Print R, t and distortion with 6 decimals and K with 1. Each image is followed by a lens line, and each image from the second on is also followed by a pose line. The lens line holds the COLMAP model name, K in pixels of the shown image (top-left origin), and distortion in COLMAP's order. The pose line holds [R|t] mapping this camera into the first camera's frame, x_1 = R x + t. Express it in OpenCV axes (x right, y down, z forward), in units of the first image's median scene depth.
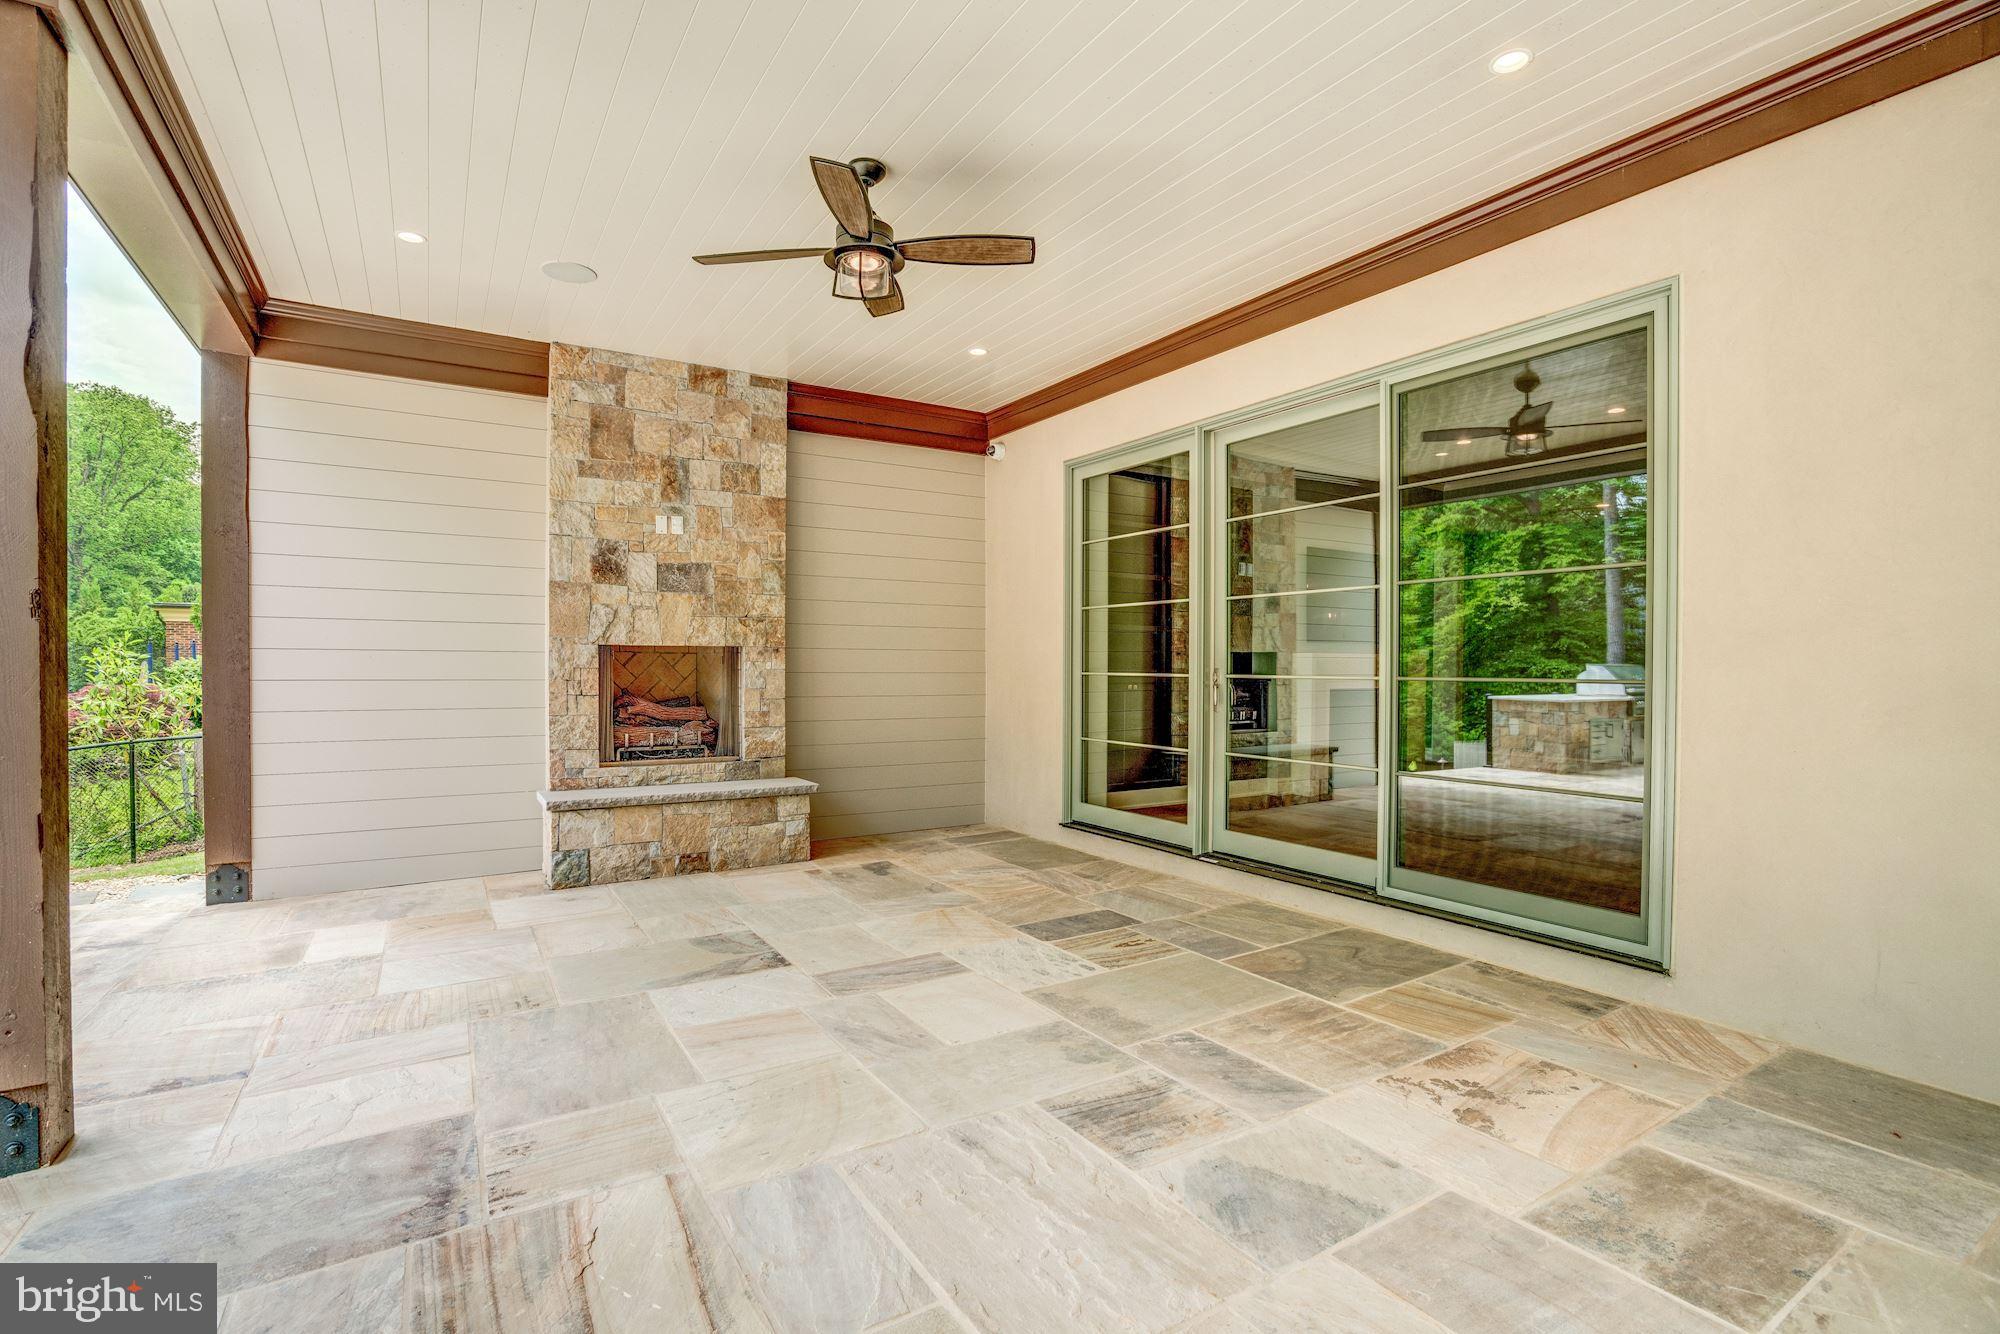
lens RADIAL K [[915.2, 0, 1004.4], [0, 915.2, 669.4], [0, 0, 1]] dist [-0.000331, 0.002071]
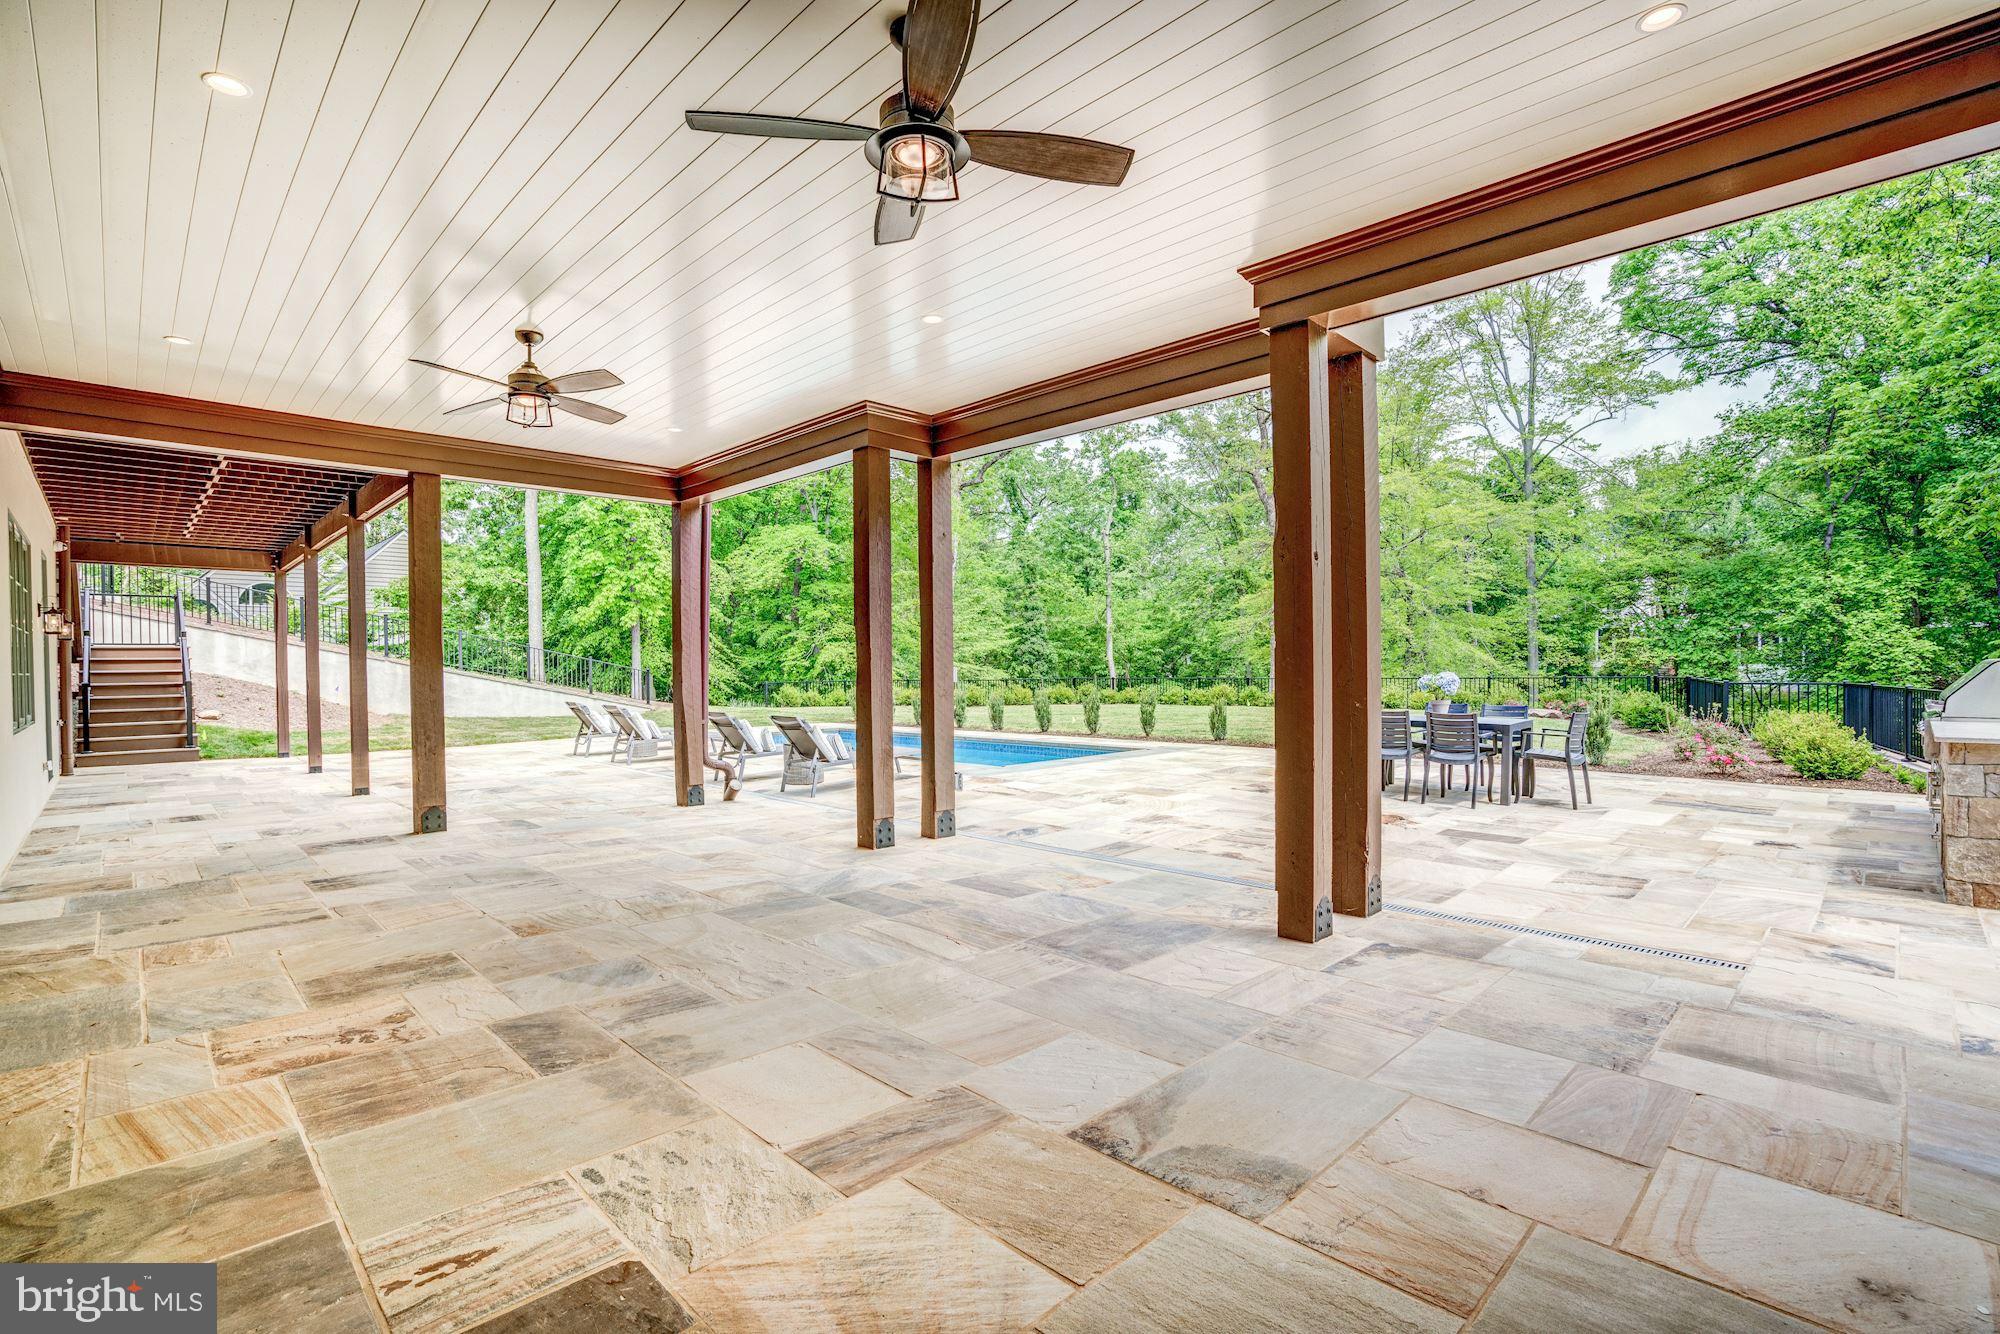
lens RADIAL K [[915.2, 0, 996.4], [0, 915.2, 671.1], [0, 0, 1]] dist [-0.000331, 0.002071]
pose [[-0.976897, 0.012995, -0.213315, -0.061830], [0.011644, 0.999903, 0.007589, -0.021128], [0.213393, 0.004930, -0.976954, 2.142500]]
